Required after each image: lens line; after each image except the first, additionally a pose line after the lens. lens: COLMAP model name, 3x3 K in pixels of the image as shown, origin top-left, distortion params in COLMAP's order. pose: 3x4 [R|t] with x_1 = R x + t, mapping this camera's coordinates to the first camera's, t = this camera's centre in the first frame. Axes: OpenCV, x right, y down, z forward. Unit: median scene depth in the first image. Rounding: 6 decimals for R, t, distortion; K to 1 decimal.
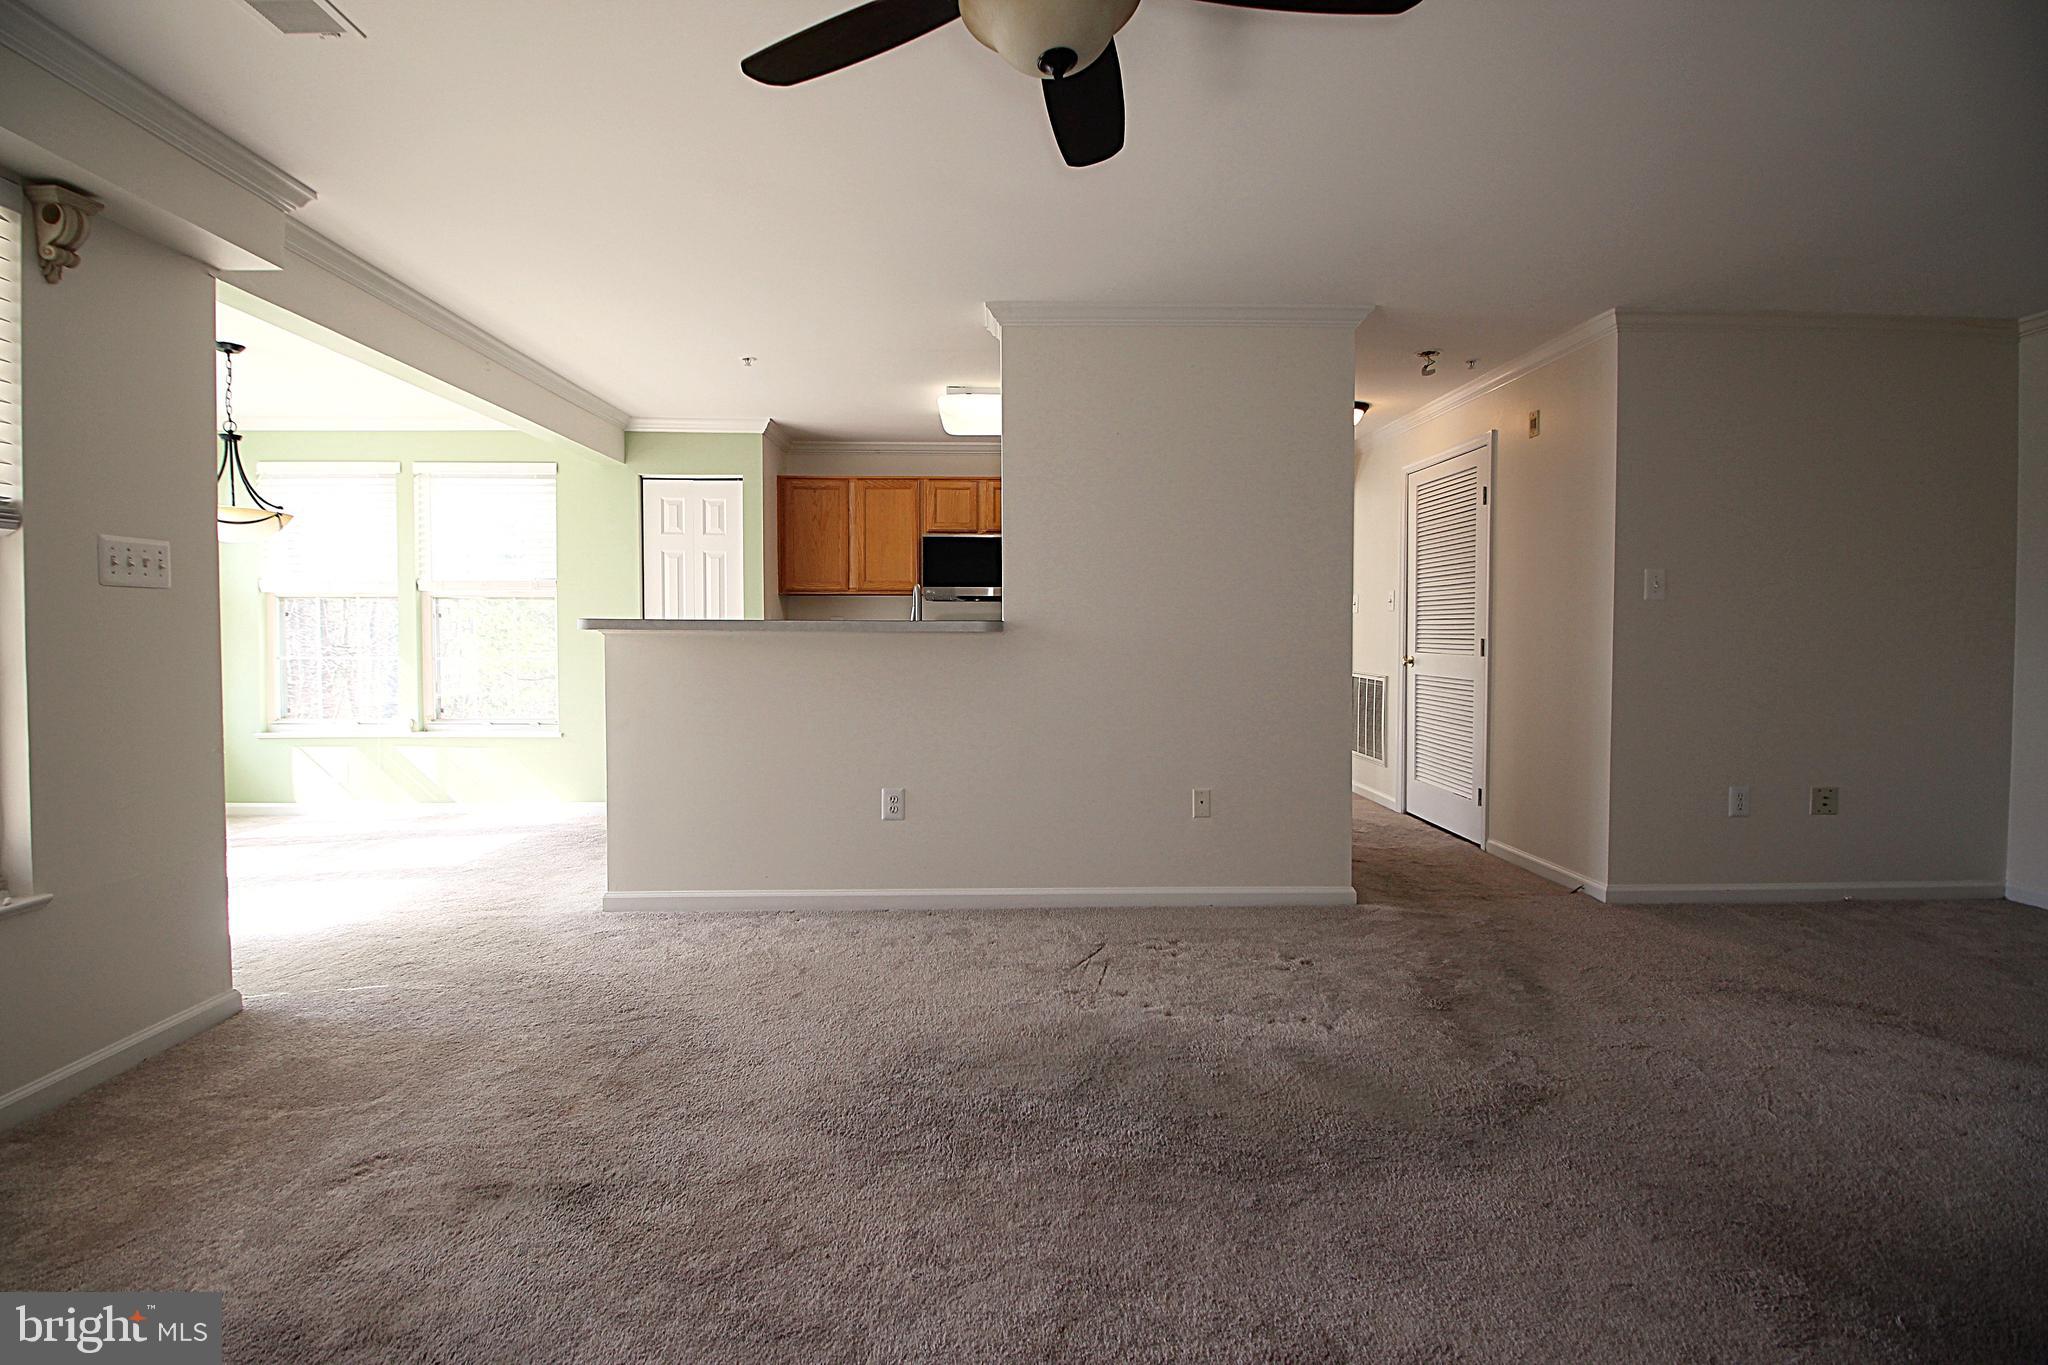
lens RADIAL K [[947.3, 0, 1019.2], [0, 947.3, 666.2], [0, 0, 1]] dist [-0.002710, -0.001846]
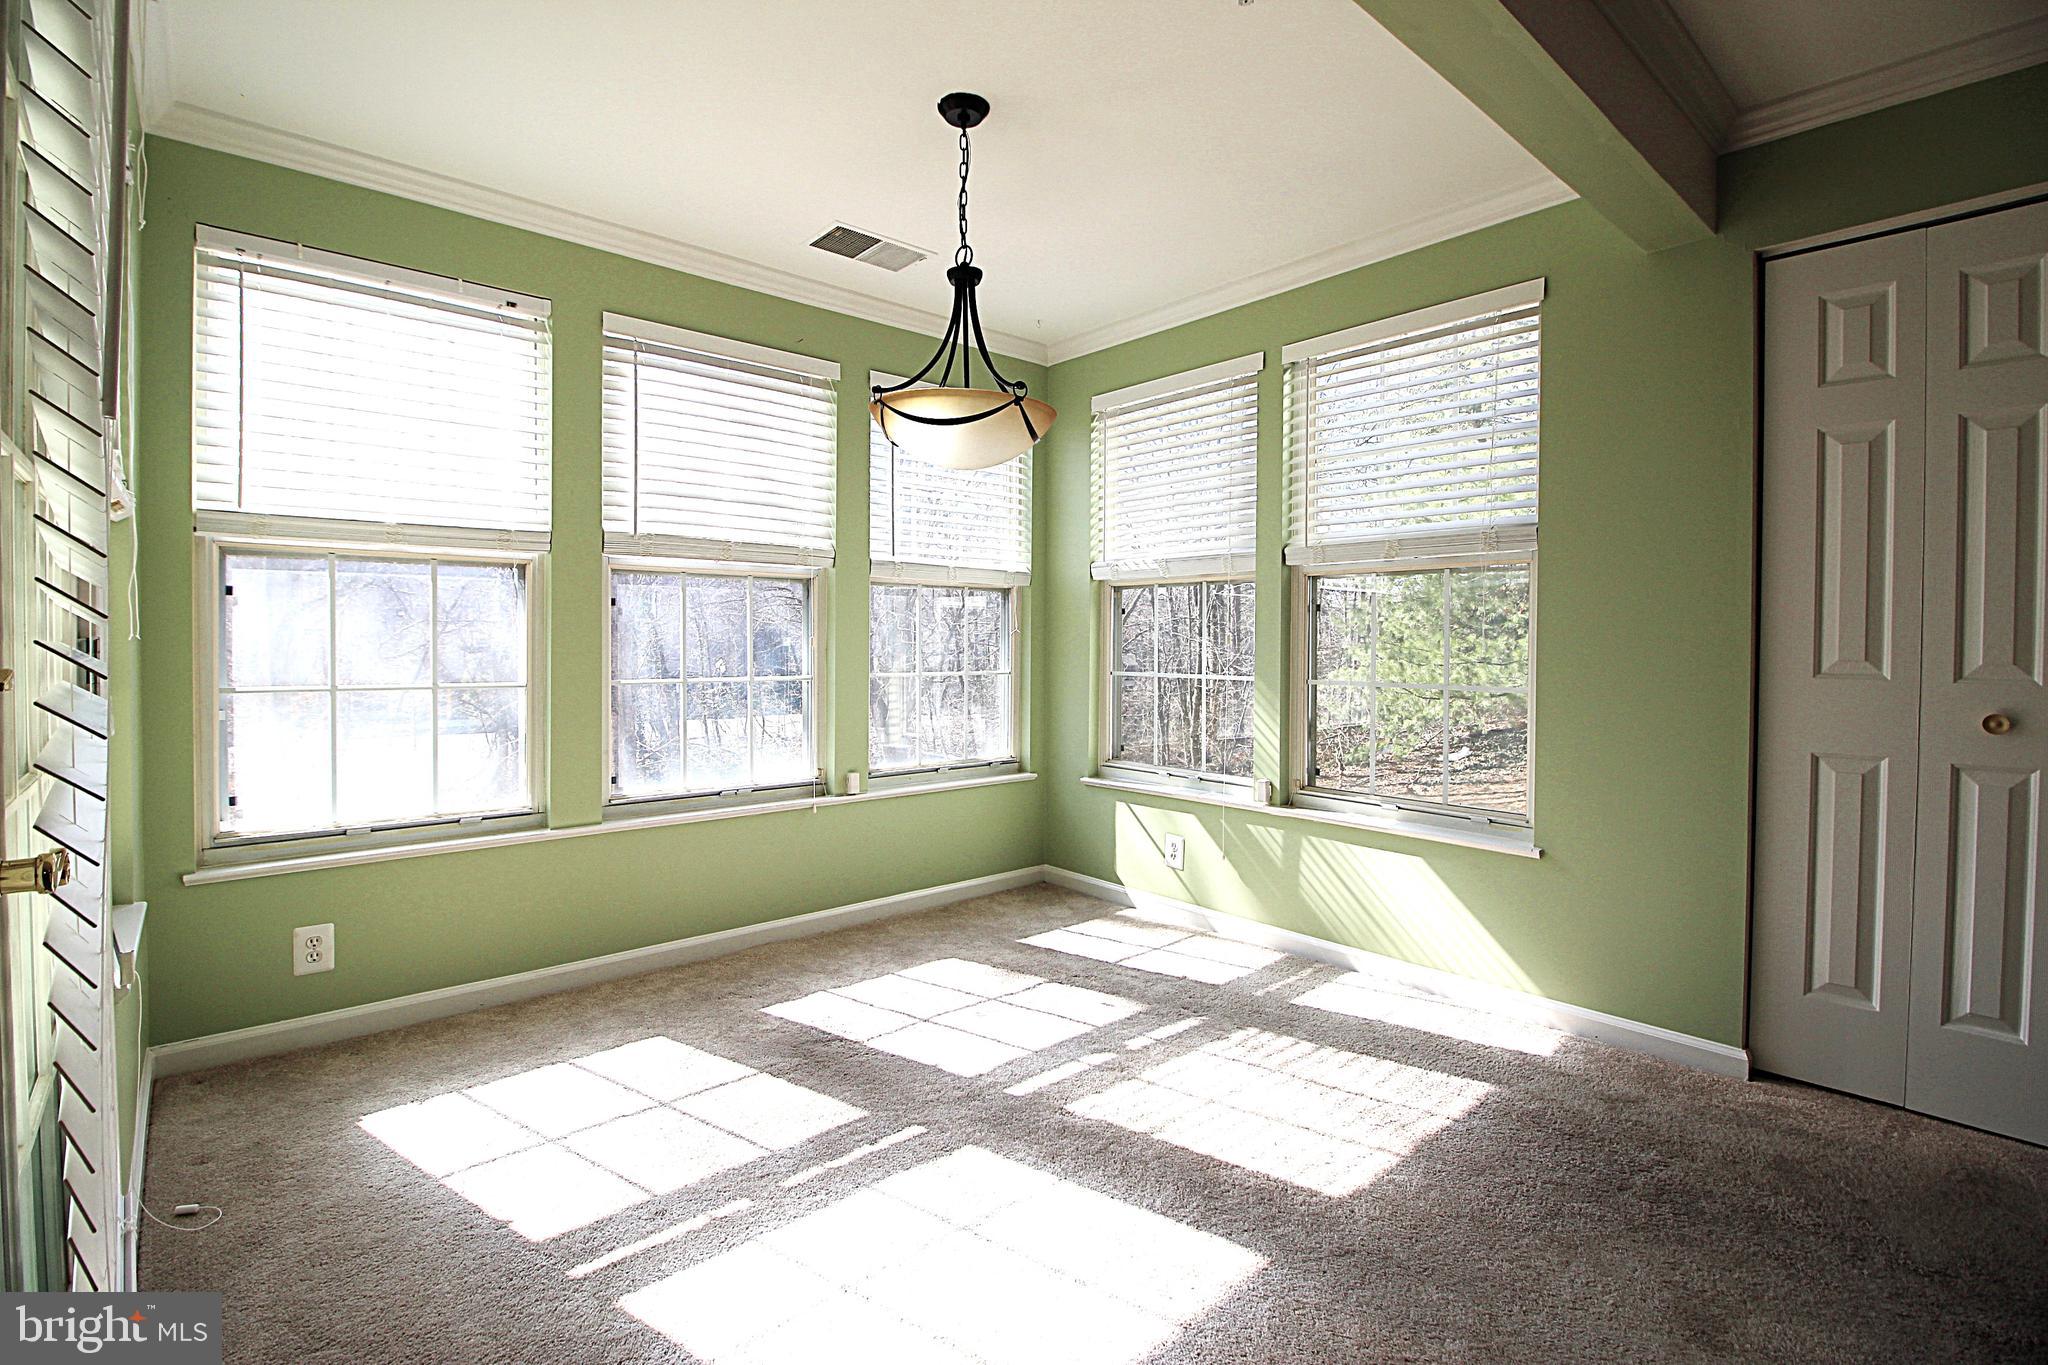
lens RADIAL K [[947.3, 0, 1011.7], [0, 947.3, 656.5], [0, 0, 1]] dist [-0.002710, -0.001846]
pose [[0.633451, 0.014640, -0.773644, -0.287979], [-0.028523, 0.999583, -0.004438, -0.015853], [0.773257, 0.024878, 0.633605, 0.498425]]
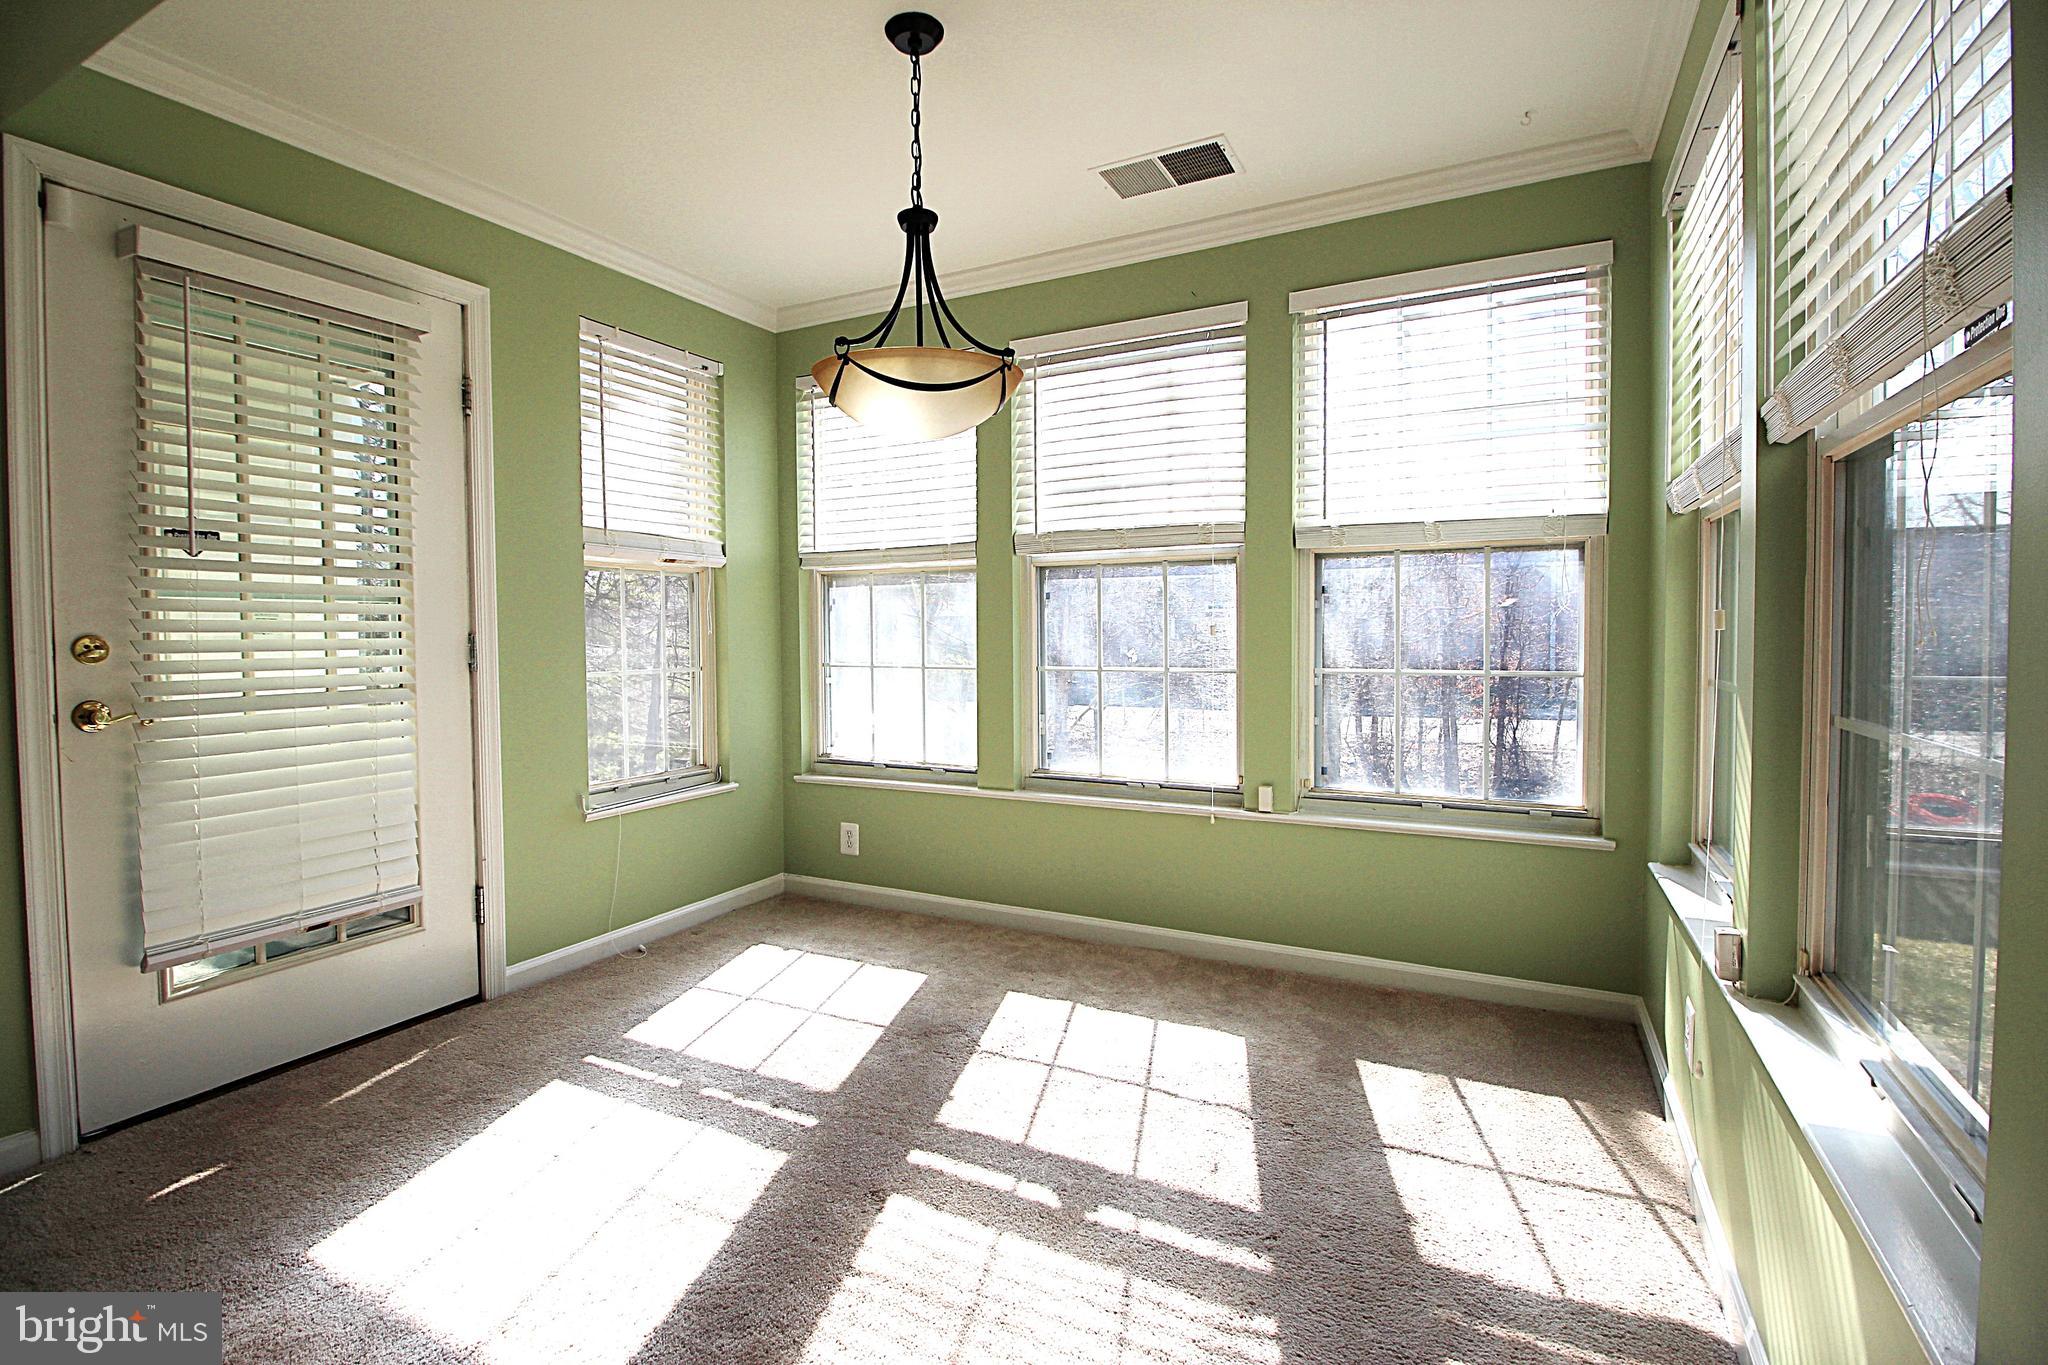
lens RADIAL K [[947.3, 0, 1018.9], [0, 947.3, 666.1], [0, 0, 1]] dist [-0.002710, -0.001846]
pose [[-0.490212, 0.039070, -0.870727, -0.319687], [-0.018315, 0.998313, 0.055105, -0.031568], [0.871411, 0.042961, -0.488669, 0.956193]]
